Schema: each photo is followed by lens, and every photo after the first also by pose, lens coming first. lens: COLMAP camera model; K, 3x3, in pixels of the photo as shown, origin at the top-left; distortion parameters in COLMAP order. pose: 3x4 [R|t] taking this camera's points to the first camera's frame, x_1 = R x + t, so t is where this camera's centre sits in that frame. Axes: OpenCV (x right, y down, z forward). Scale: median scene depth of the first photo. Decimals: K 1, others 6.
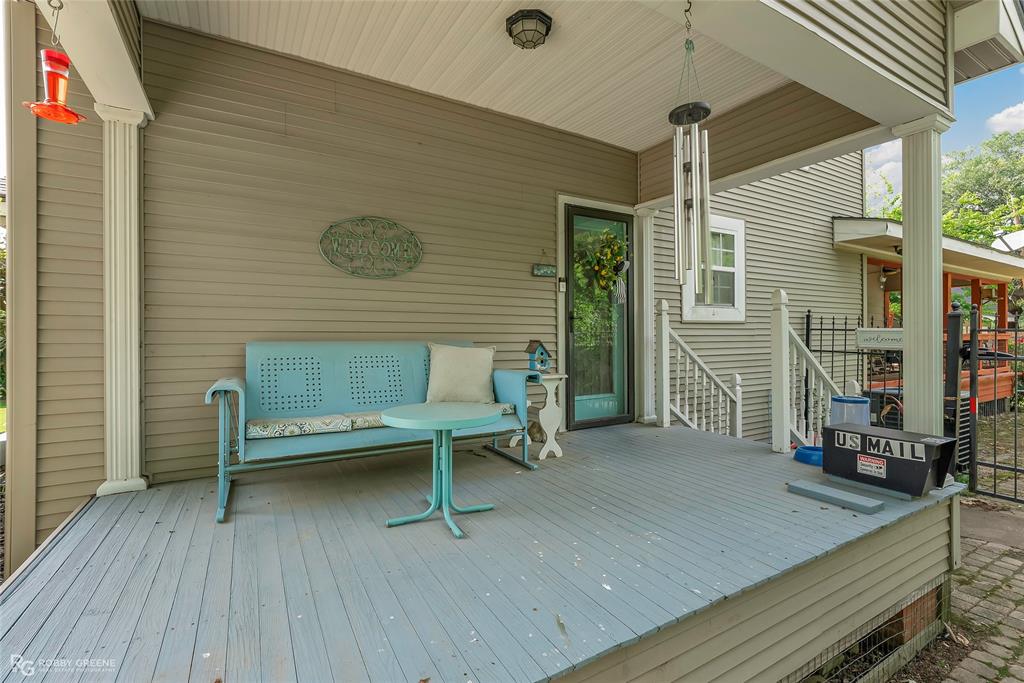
lens RADIAL K [[471.5, 0, 514.1], [0, 471.5, 336.4], [0, 0, 1]] dist [-0.008954, 0.002502]
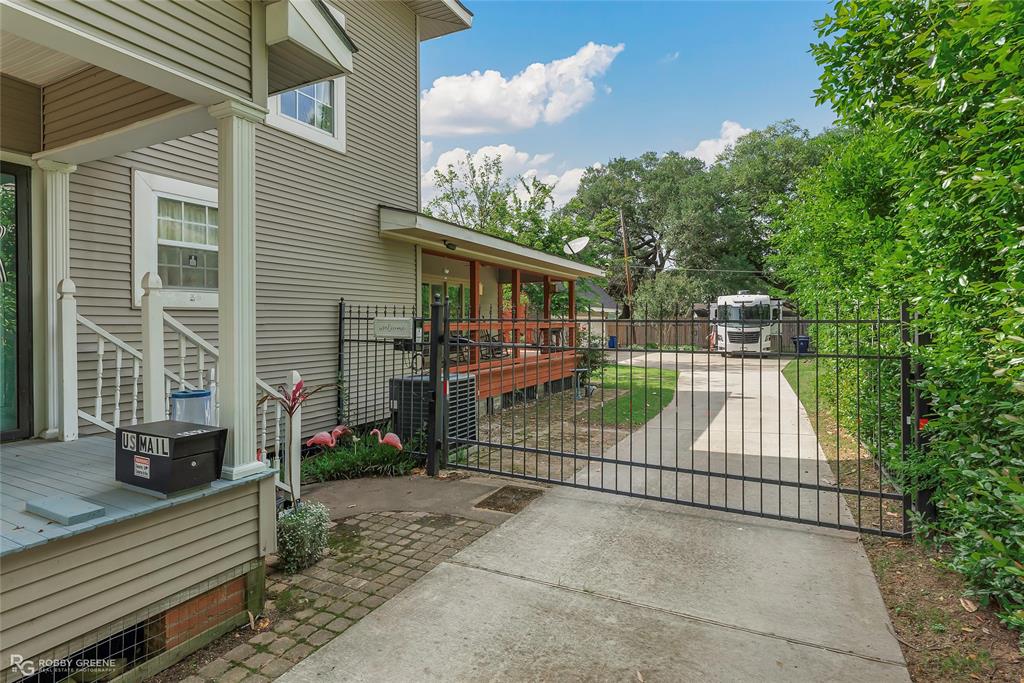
lens RADIAL K [[531.5, 0, 512.7], [0, 531.5, 334.3], [0, 0, 1]] dist [-0.017910, -0.000568]
pose [[0.834082, -0.012675, 0.551495, 0.441263], [0.005278, 0.999874, 0.014997, 0.004194], [-0.551616, -0.009597, 0.834043, -0.134055]]
